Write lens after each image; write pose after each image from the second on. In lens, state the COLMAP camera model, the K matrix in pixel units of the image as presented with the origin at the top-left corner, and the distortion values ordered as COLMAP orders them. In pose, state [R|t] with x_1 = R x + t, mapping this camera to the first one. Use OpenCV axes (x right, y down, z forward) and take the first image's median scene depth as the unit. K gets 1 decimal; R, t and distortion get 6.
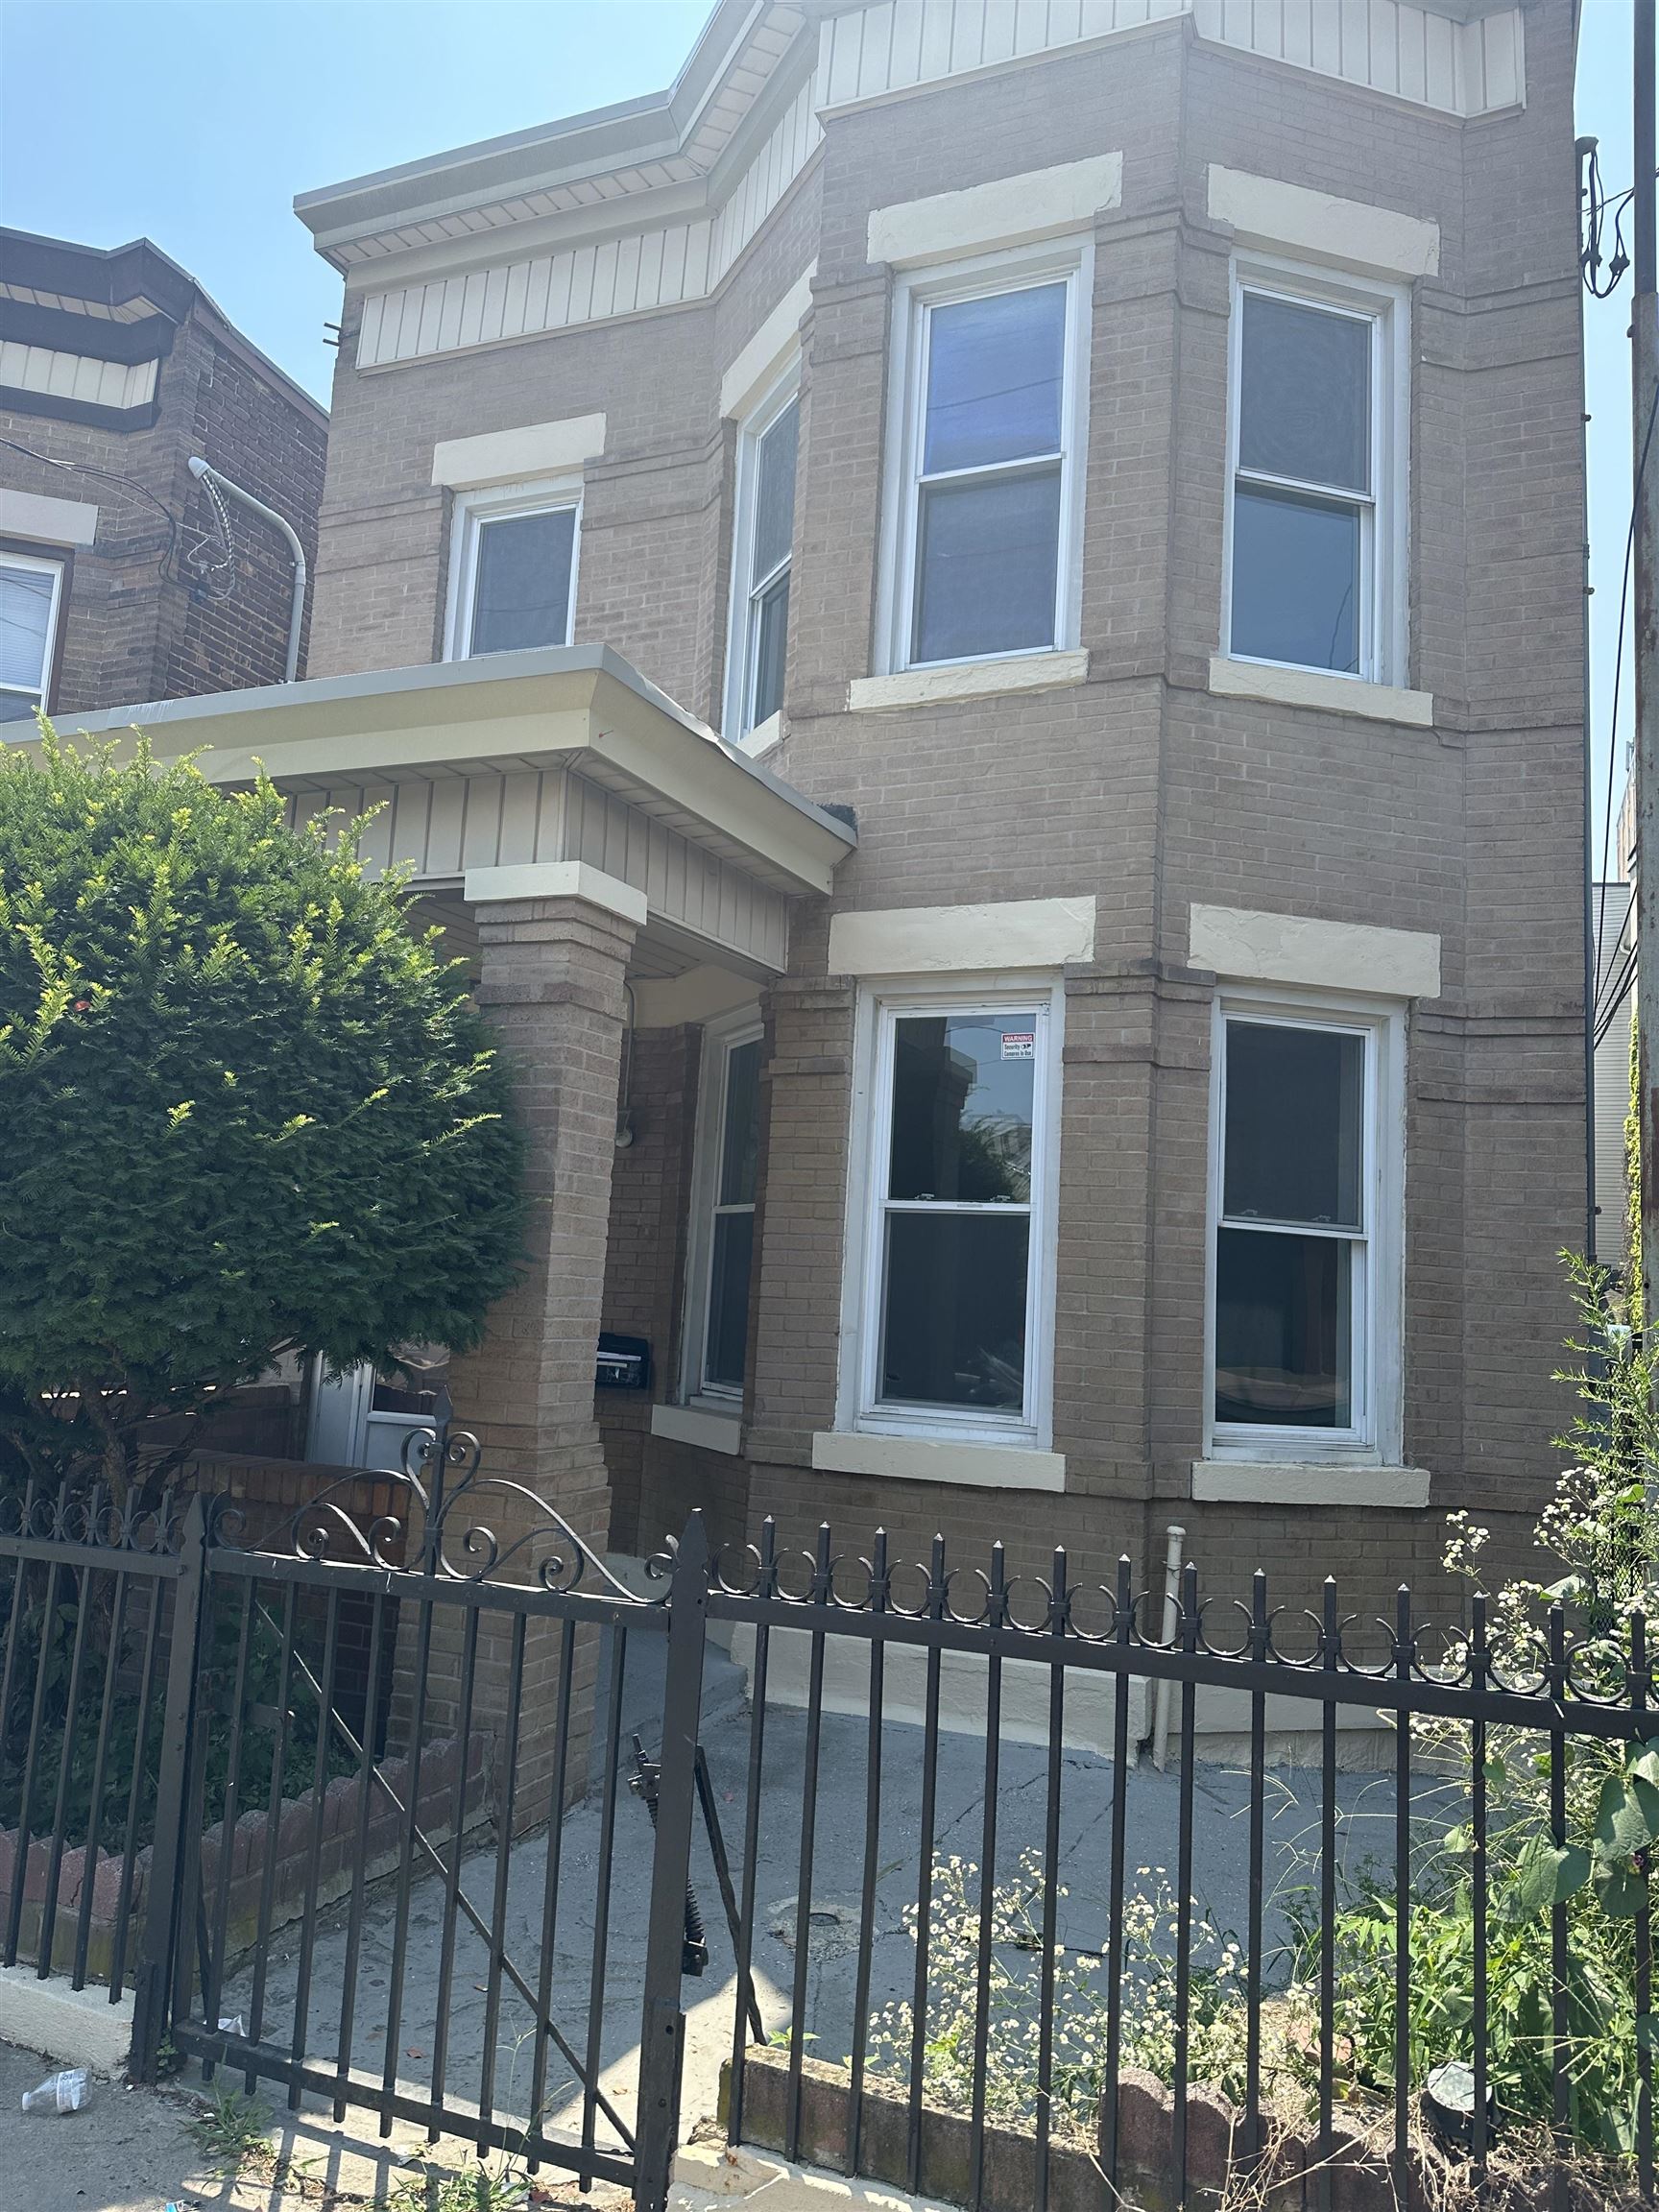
lens RADIAL K [[1536.9, 0, 829.5], [0, 1536.9, 1106.0], [0, 0, 1]] dist [-0.043644, 0.000784]
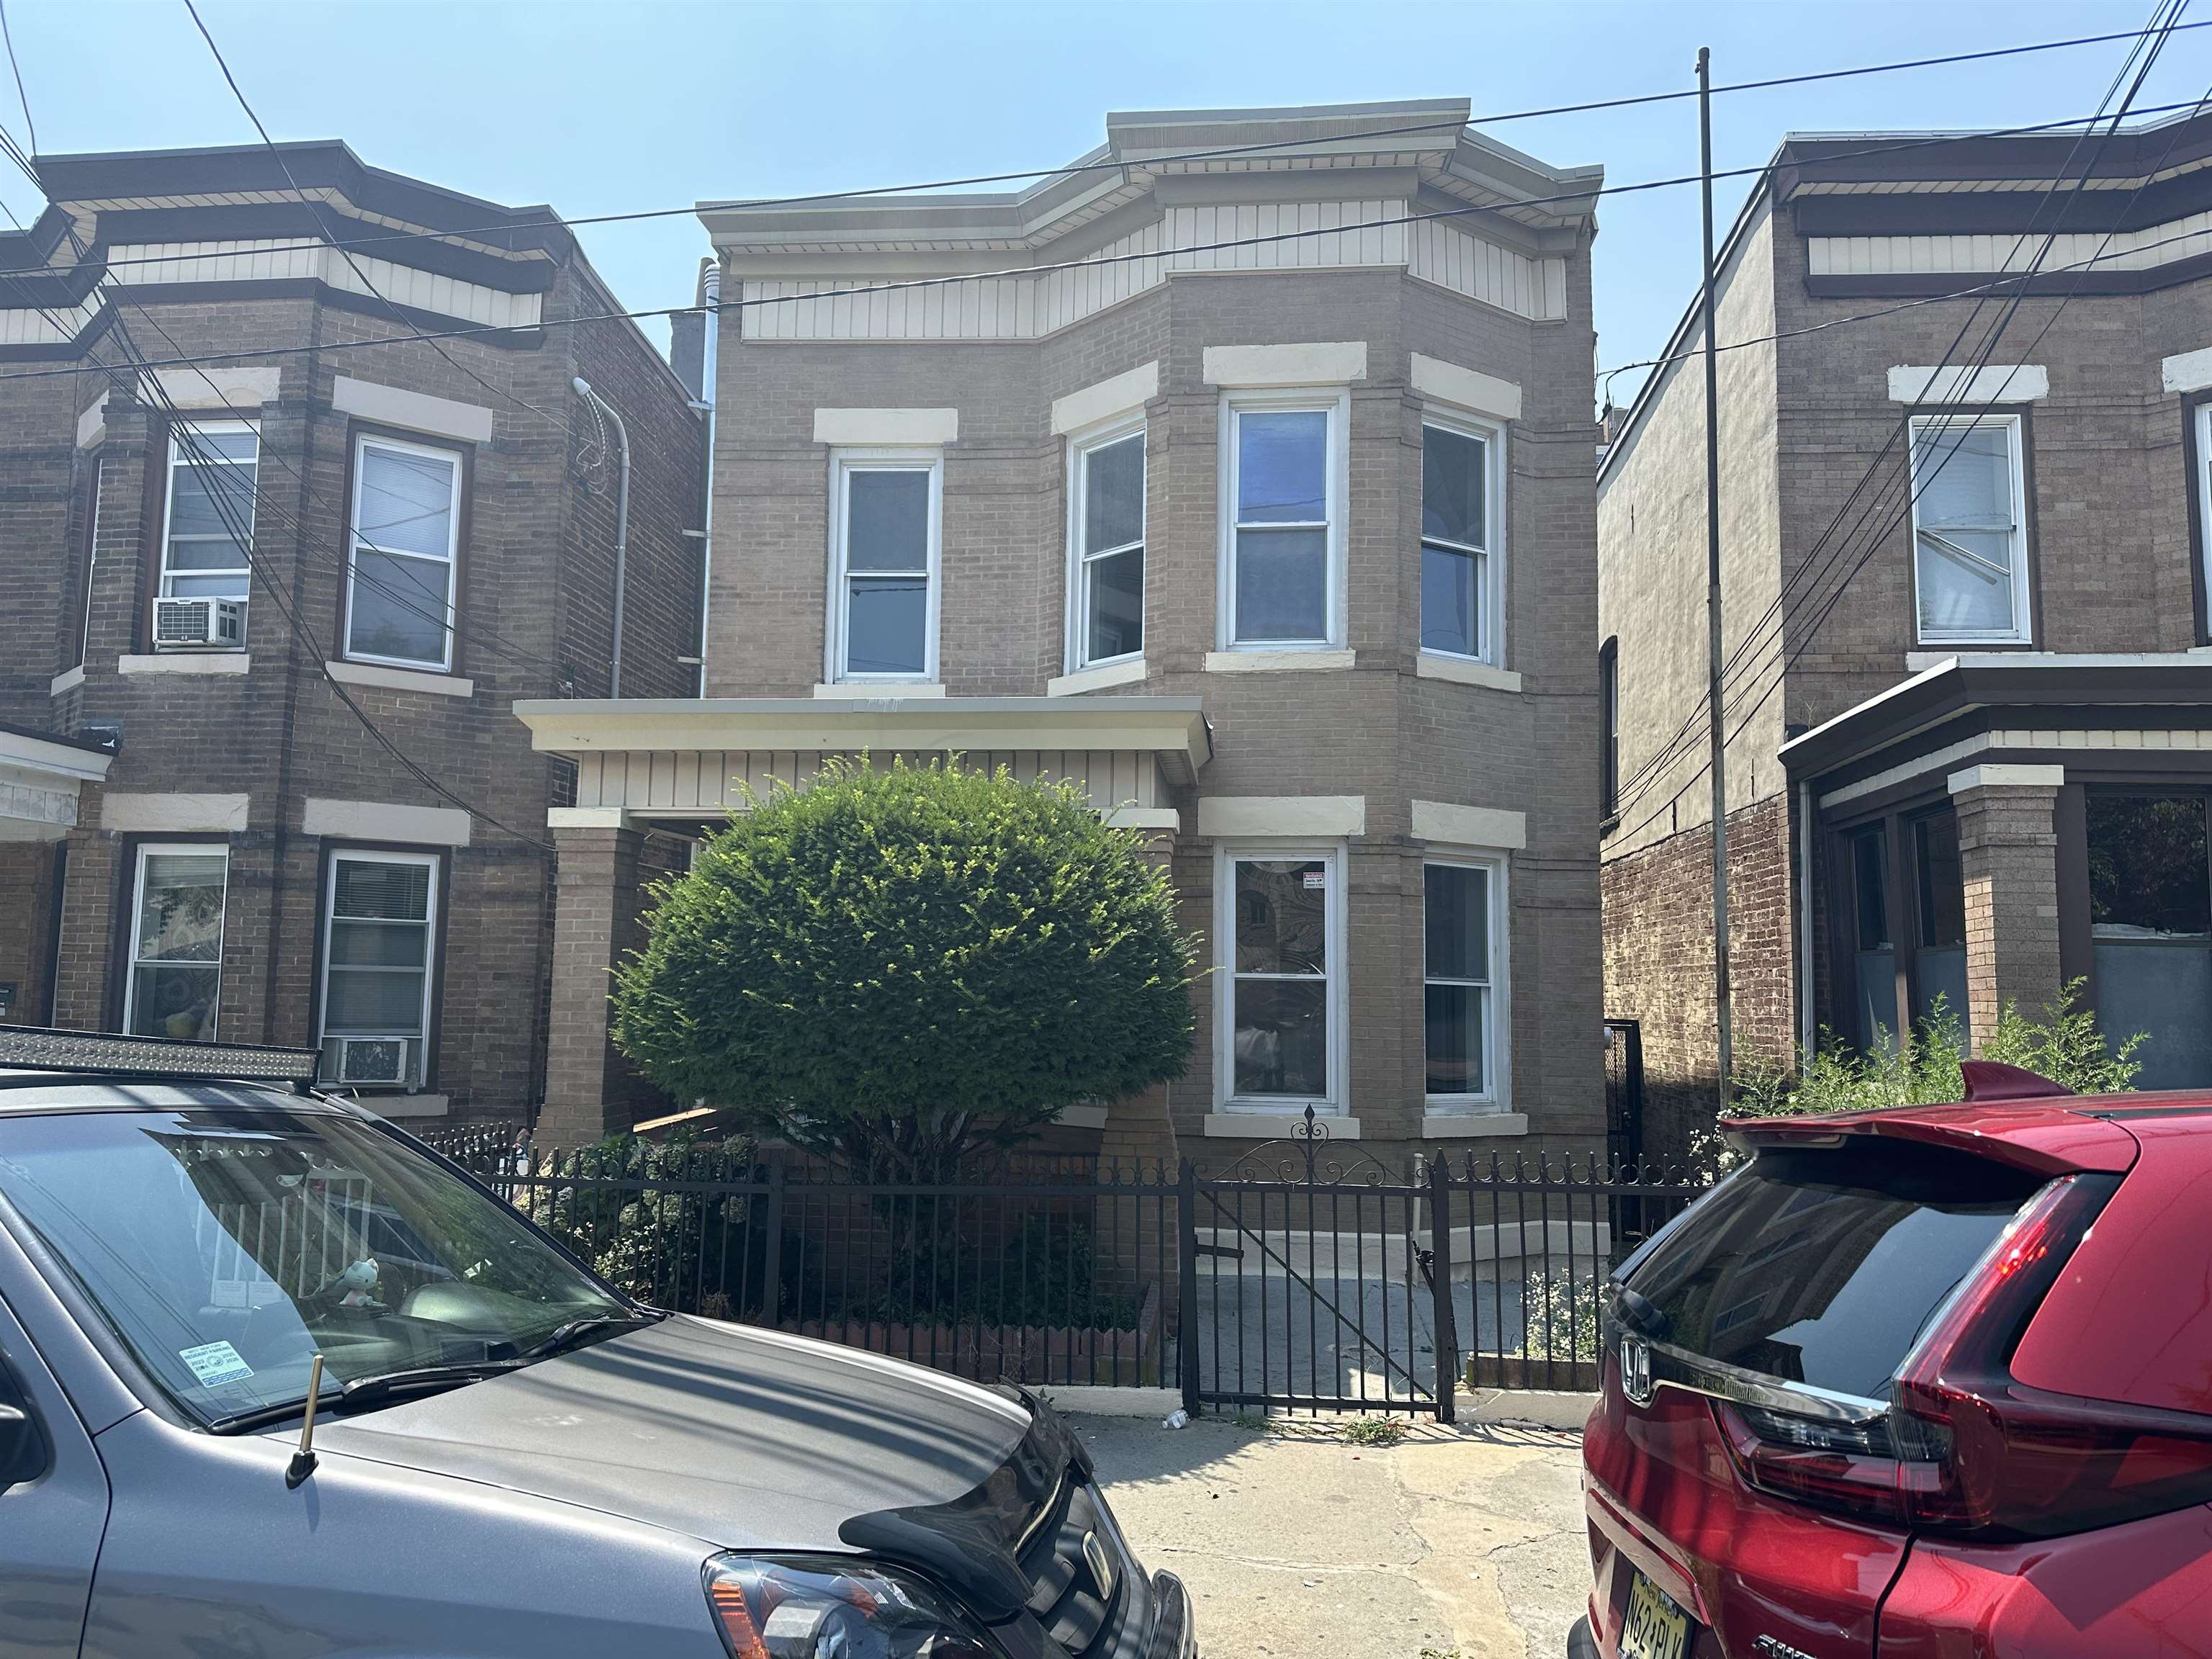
lens RADIAL K [[1536.9, 0, 1106.0], [0, 1536.9, 829.5], [0, 0, 1]] dist [-0.043644, 0.000784]
pose [[0.953773, -0.000930, 0.300528, -0.576750], [-0.004845, 0.999818, 0.018472, -0.118940], [-0.300490, -0.019074, 0.953594, -0.527719]]
